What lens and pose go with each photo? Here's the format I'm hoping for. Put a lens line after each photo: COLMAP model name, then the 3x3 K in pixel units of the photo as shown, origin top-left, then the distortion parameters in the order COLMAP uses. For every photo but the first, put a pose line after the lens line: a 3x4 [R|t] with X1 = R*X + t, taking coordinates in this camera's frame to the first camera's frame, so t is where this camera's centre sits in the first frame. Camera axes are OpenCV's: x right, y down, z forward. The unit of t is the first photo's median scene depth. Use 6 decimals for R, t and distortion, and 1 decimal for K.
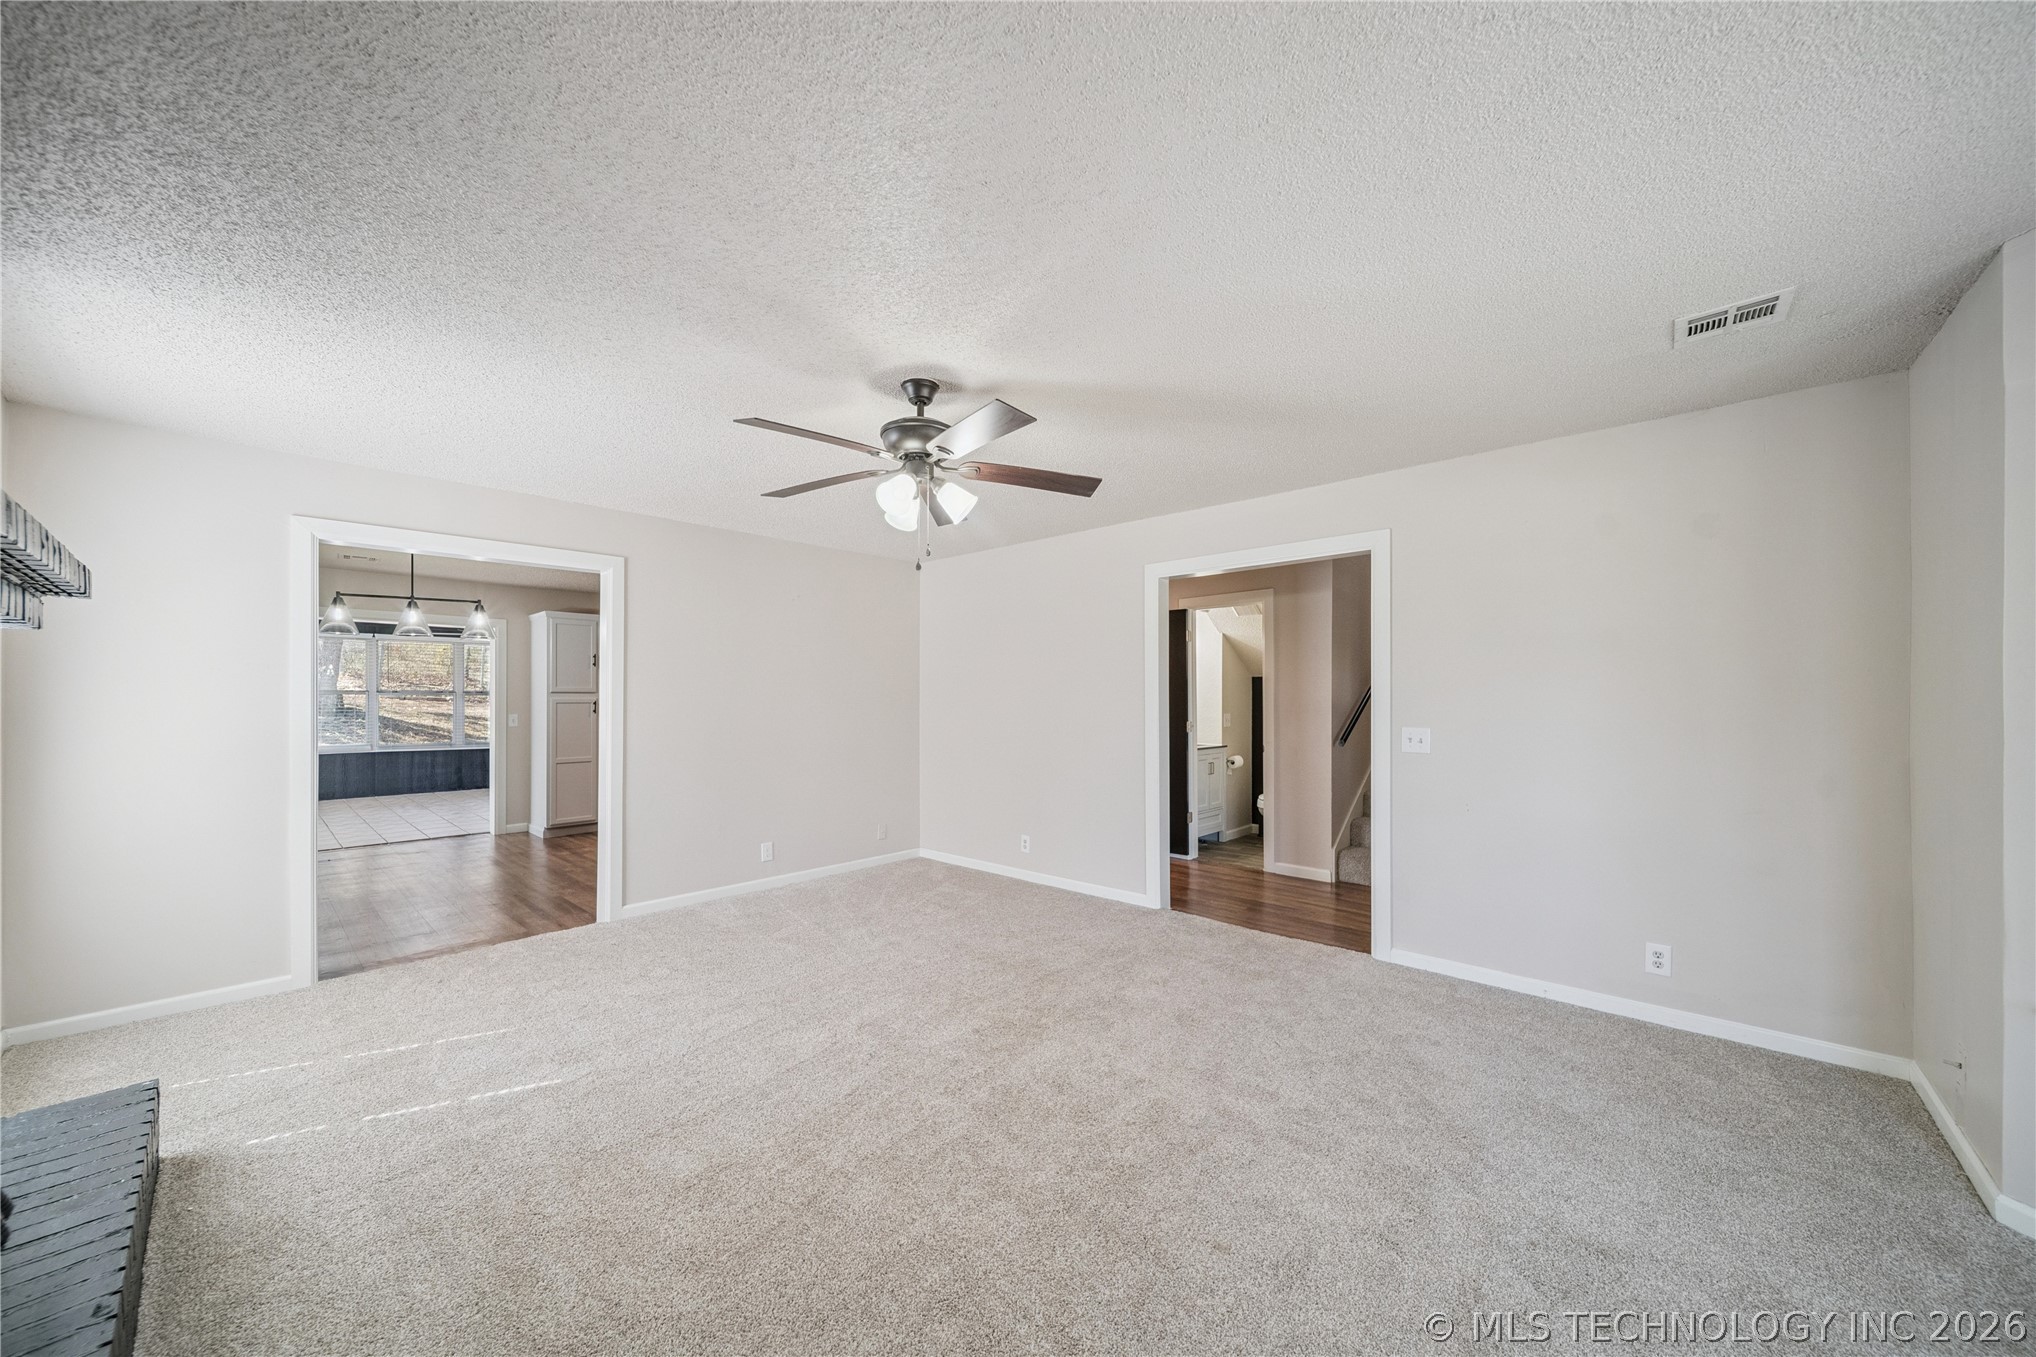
lens RADIAL K [[727.3, 0, 1017.8], [0, 727.3, 693.9], [0, 0, 1]] dist [-0.002913, -0.000443]
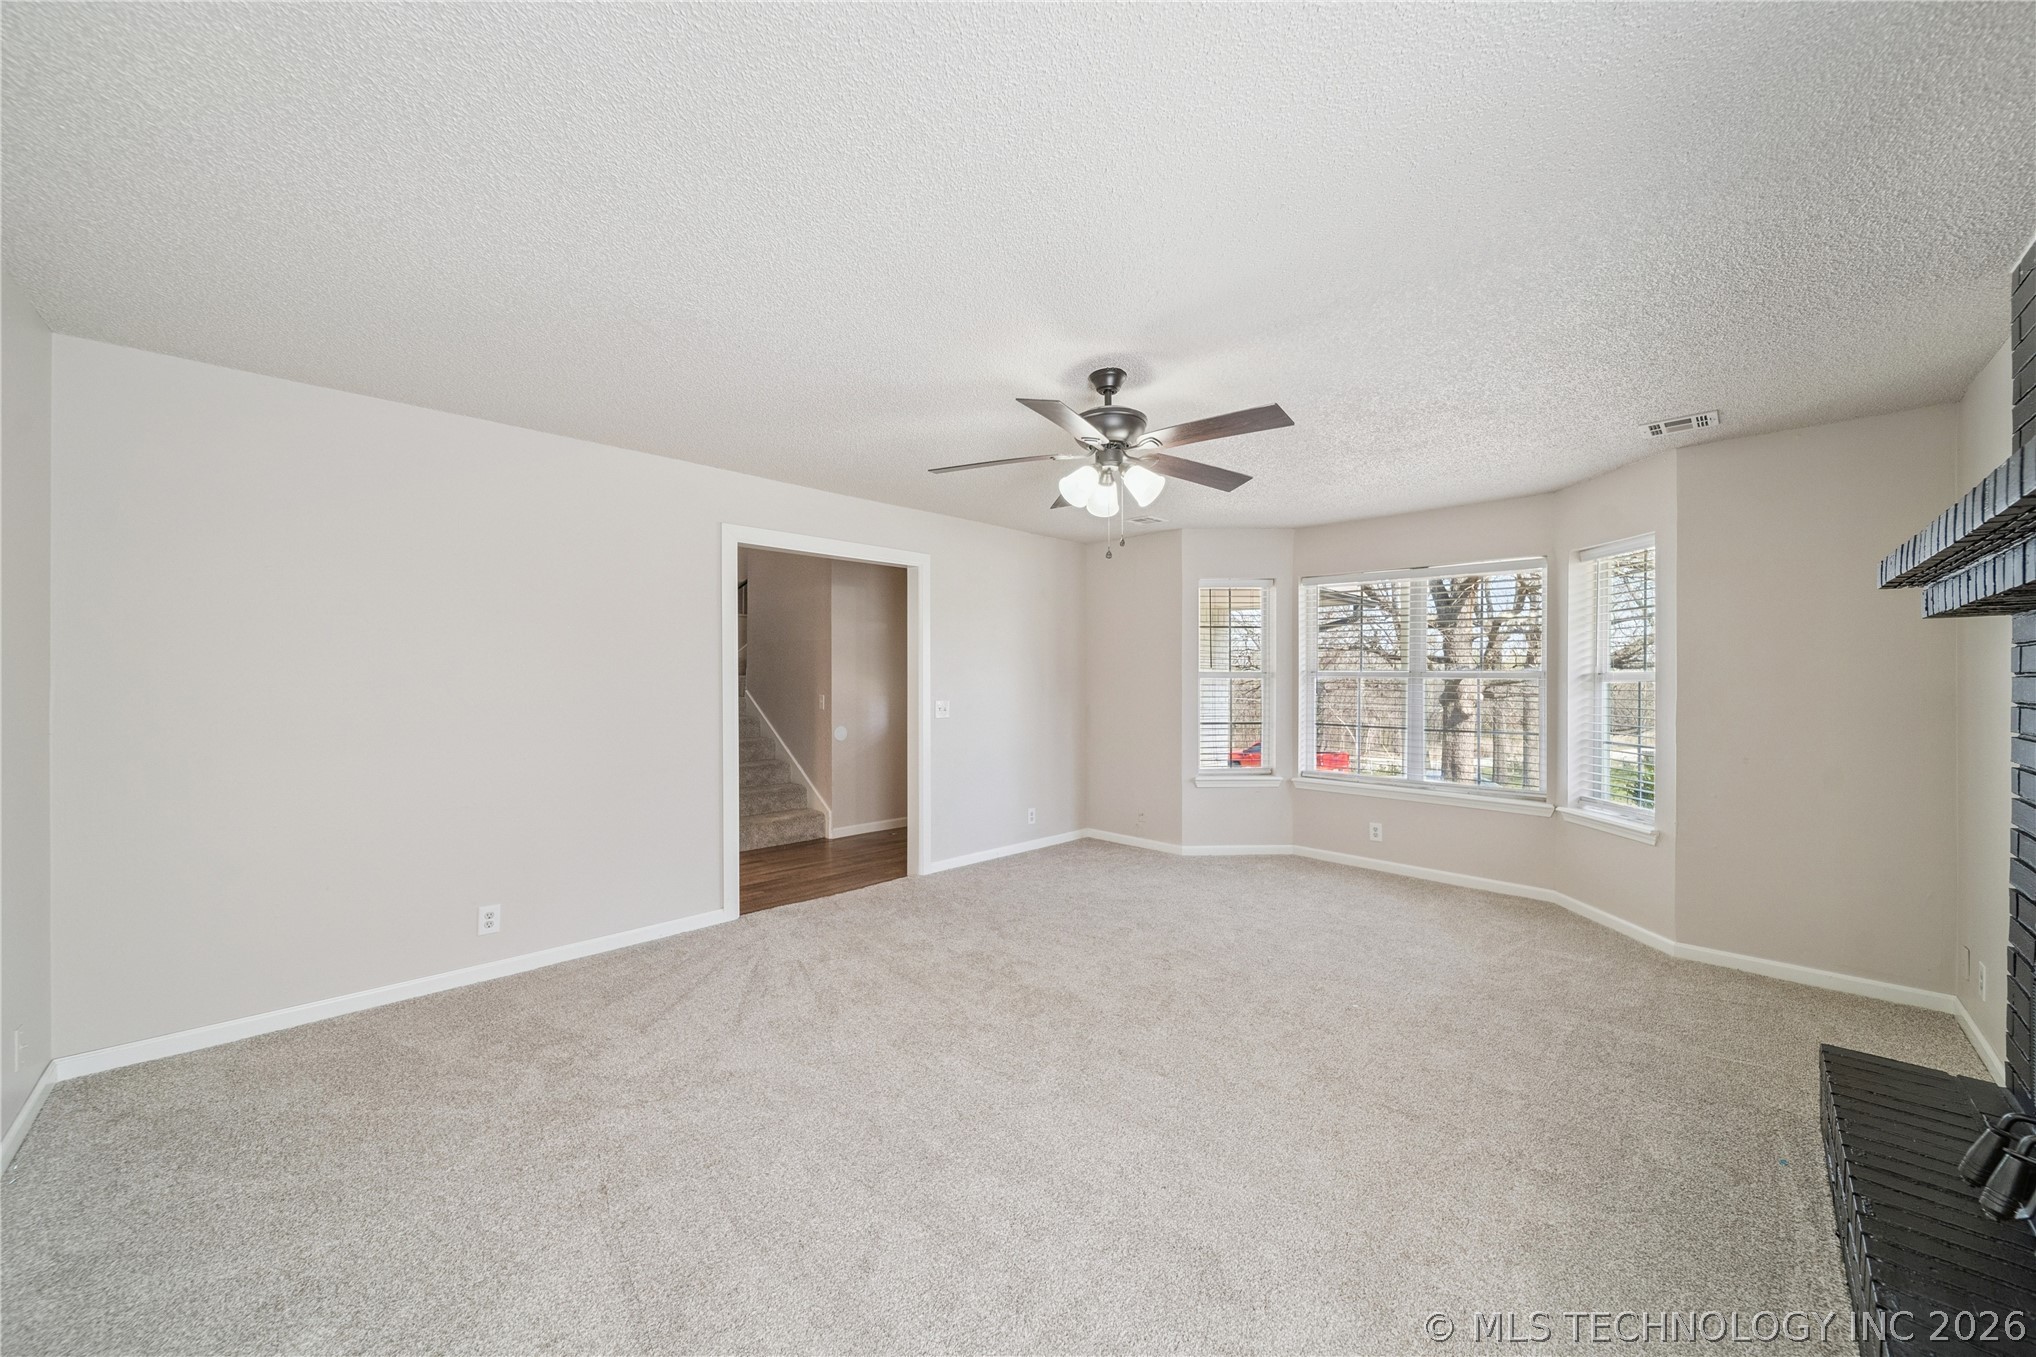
lens RADIAL K [[723.1, 0, 1015.0], [0, 723.1, 674.8], [0, 0, 1]] dist [-0.001990, -0.000335]
pose [[0.044190, 0.008755, 0.998985, -0.769716], [-0.005971, 0.999946, -0.008499, 0.006658], [-0.999005, -0.005589, 0.044240, 0.720256]]
